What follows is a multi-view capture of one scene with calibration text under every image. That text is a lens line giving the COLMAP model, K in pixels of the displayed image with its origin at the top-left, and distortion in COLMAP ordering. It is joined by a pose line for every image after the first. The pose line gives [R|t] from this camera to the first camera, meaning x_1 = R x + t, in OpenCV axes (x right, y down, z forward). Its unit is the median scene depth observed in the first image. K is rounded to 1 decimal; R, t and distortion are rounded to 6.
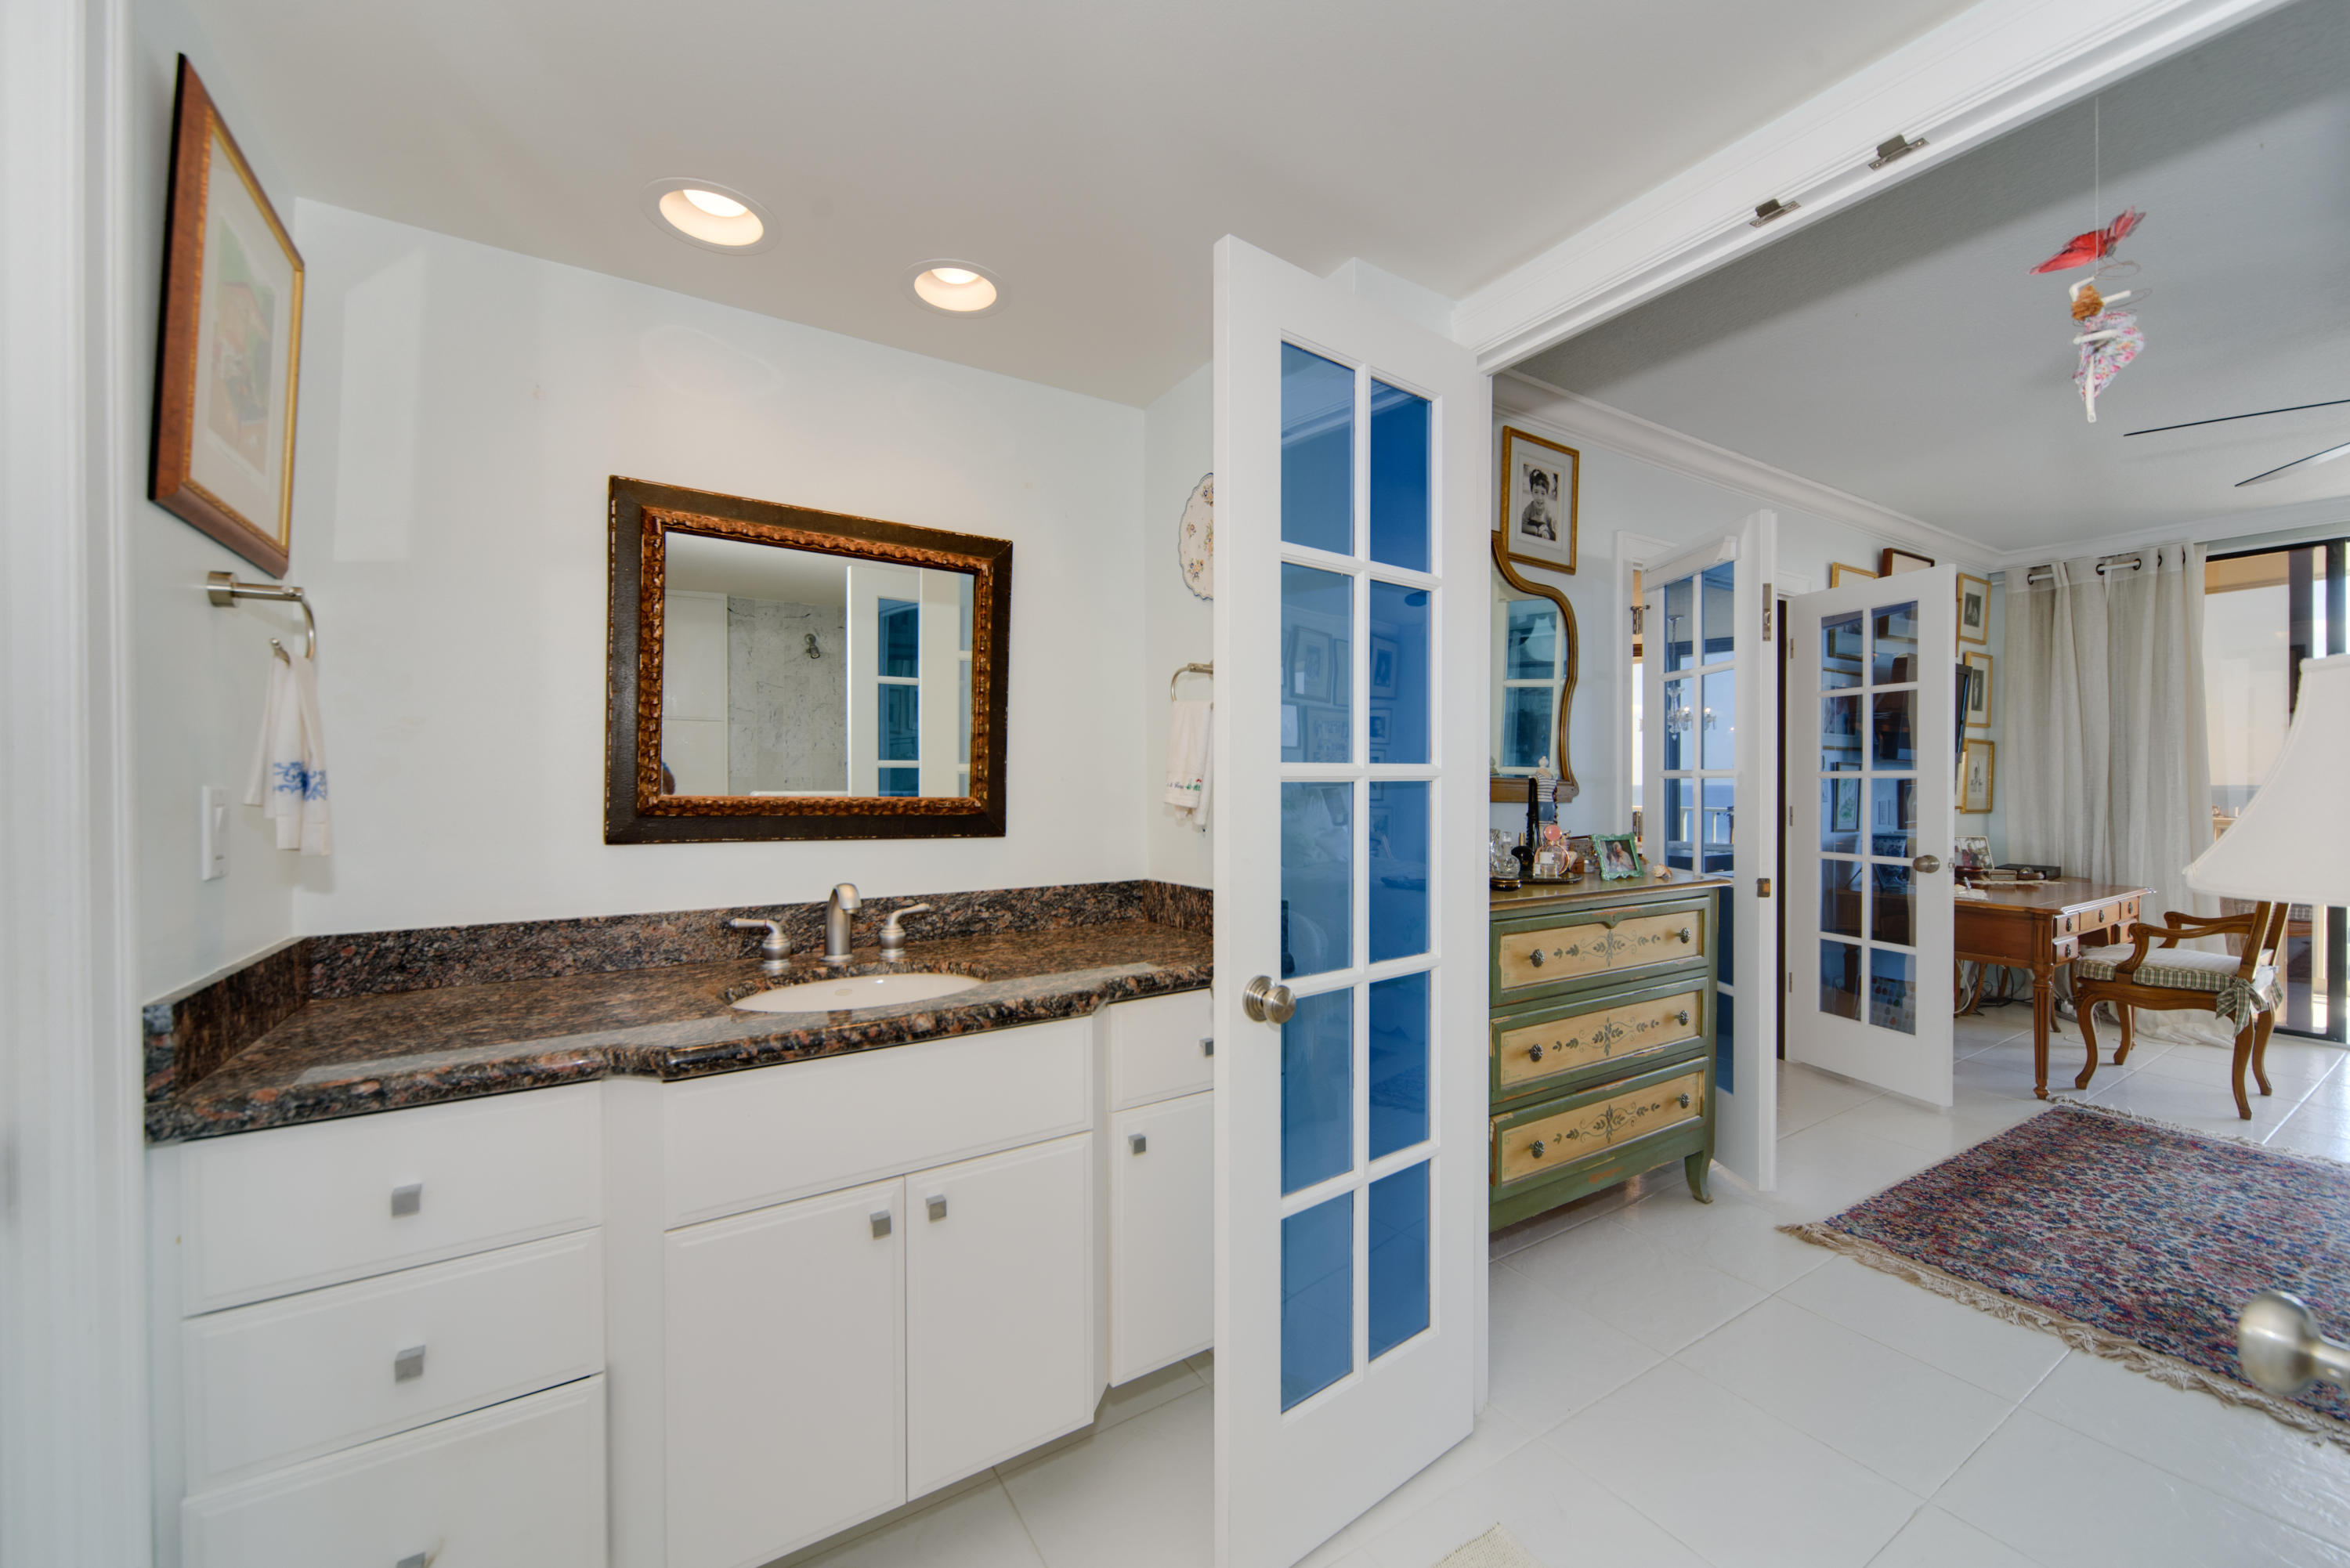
lens RADIAL K [[855.3, 0, 1172.3], [0, 855.3, 788.8], [0, 0, 1]] dist [0.000071, -0.000035]
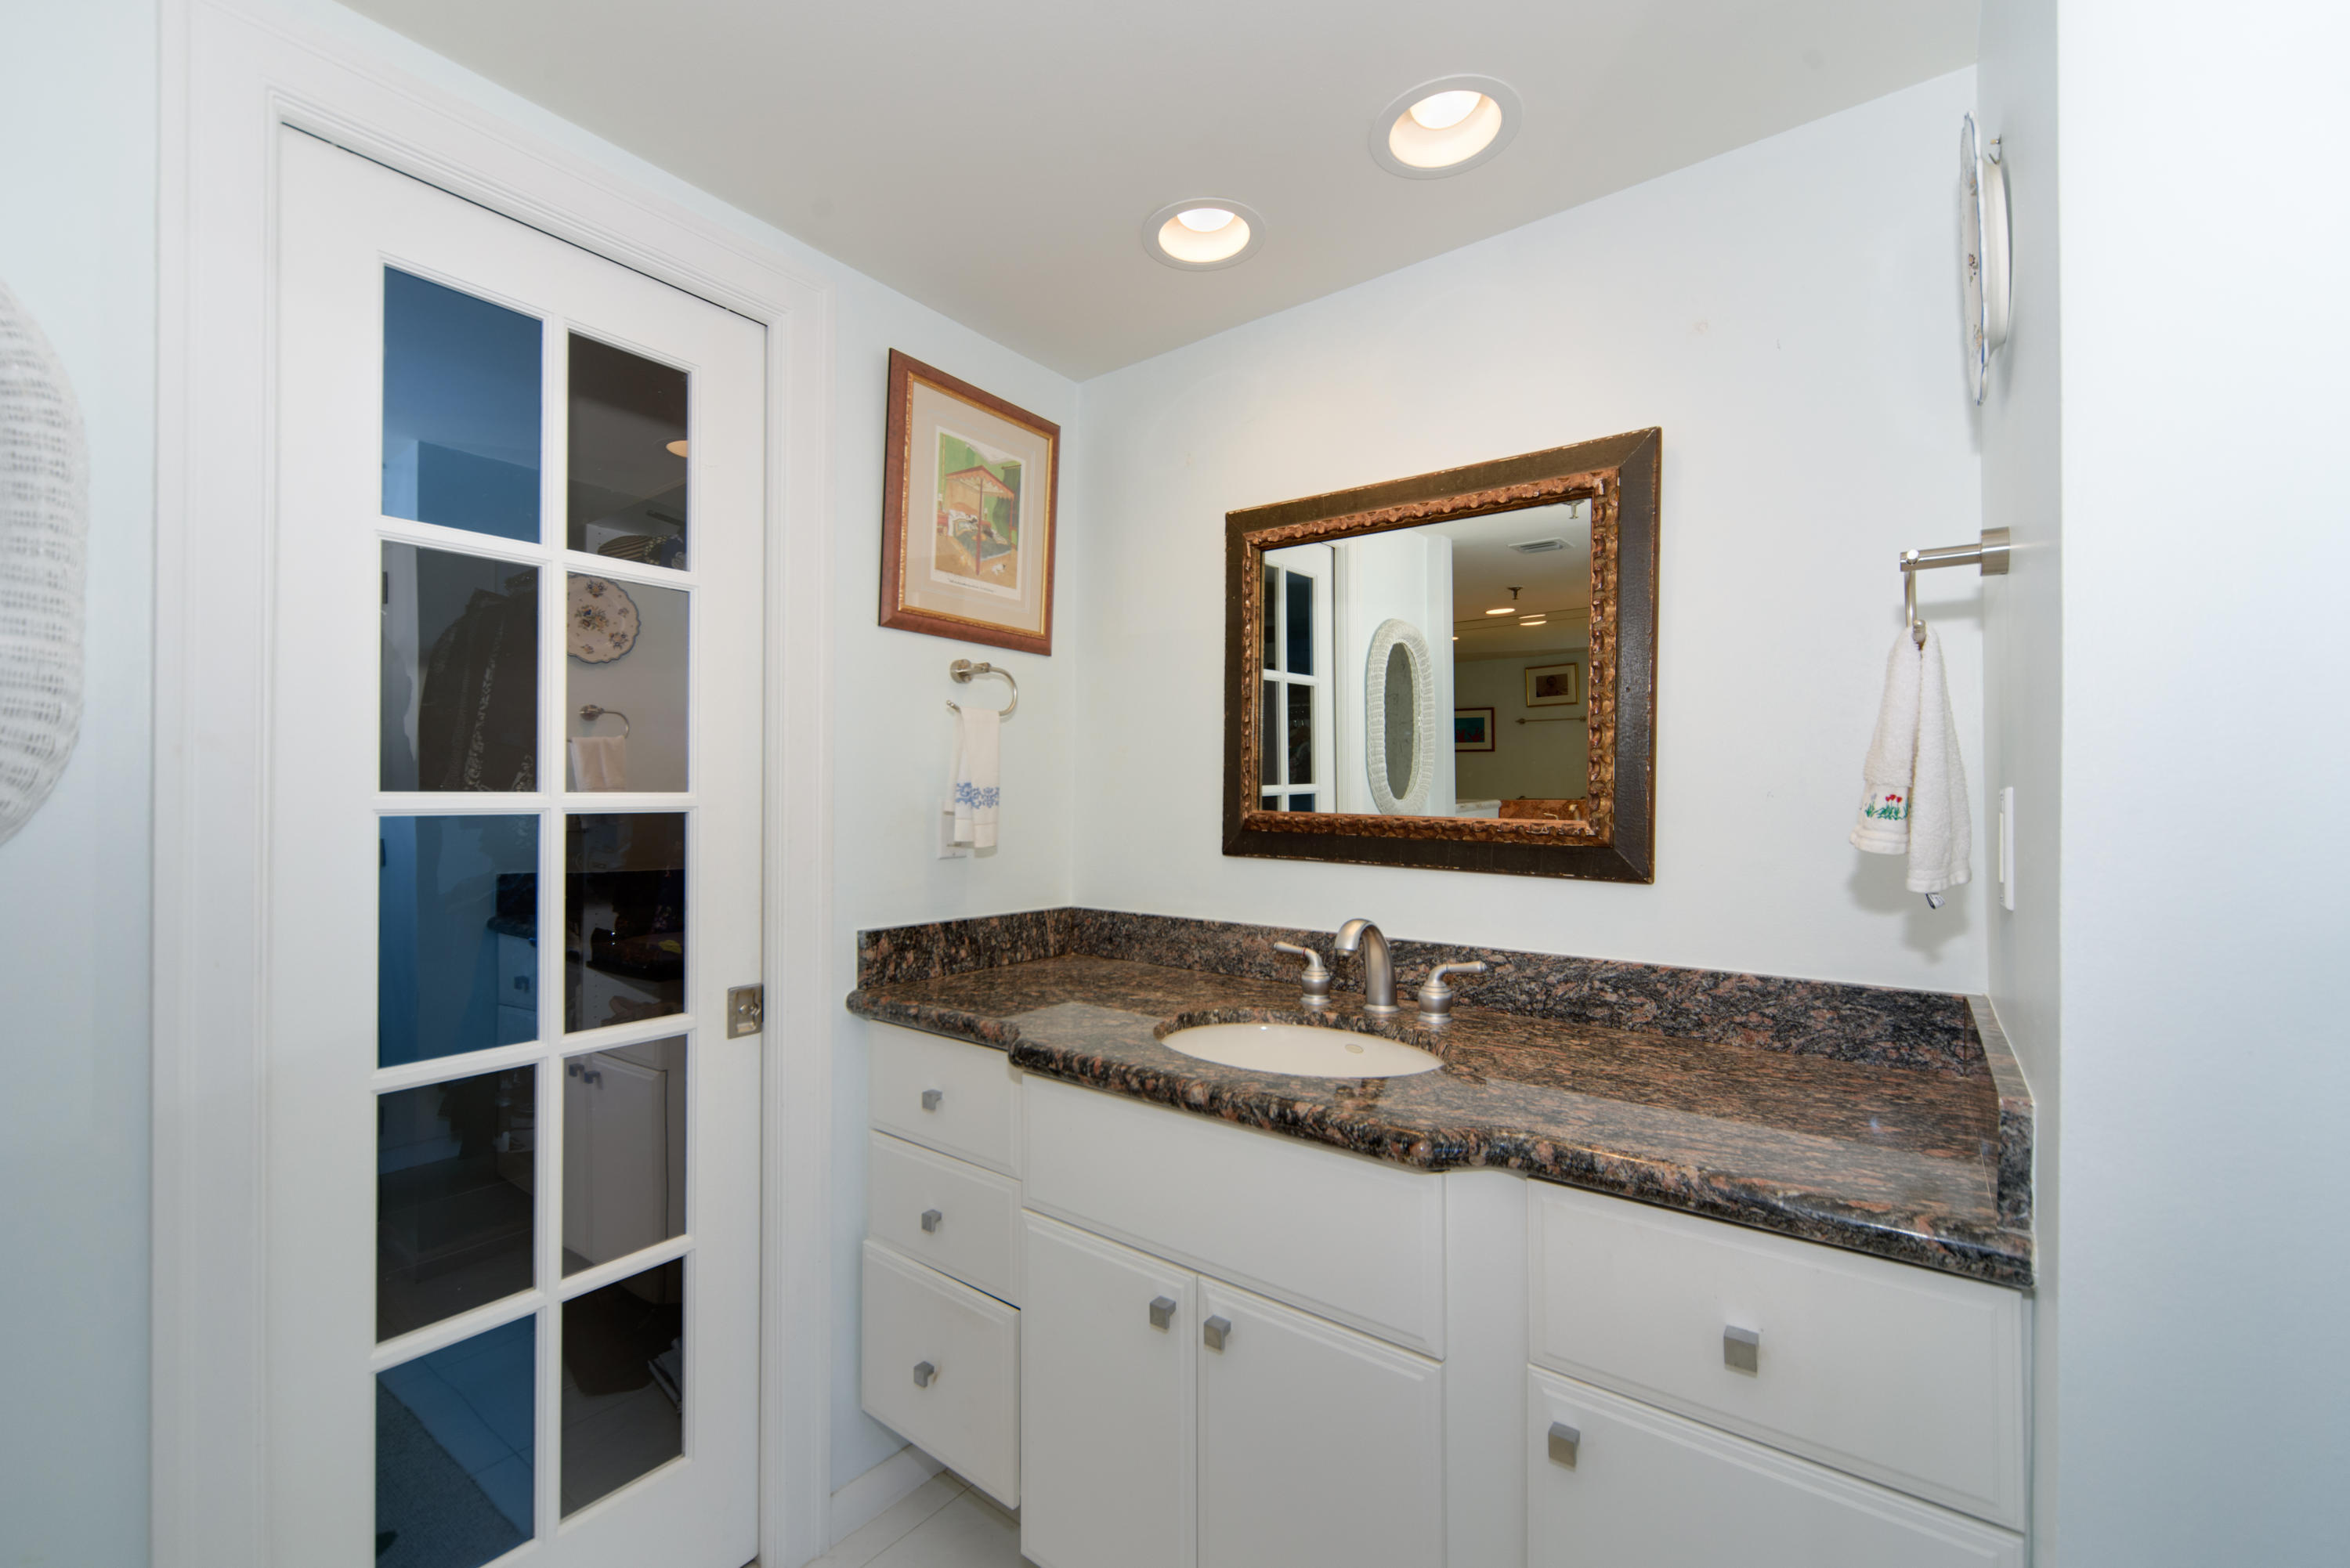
lens RADIAL K [[934.1, 0, 1173.7], [0, 934.1, 793.1], [0, 0, 1]] dist [0.000448, 0.000079]
pose [[0.375464, -0.001781, -0.926835, 0.406522], [-0.011746, 0.999909, -0.006680, -0.004863], [0.926763, 0.013395, 0.375408, 0.494444]]
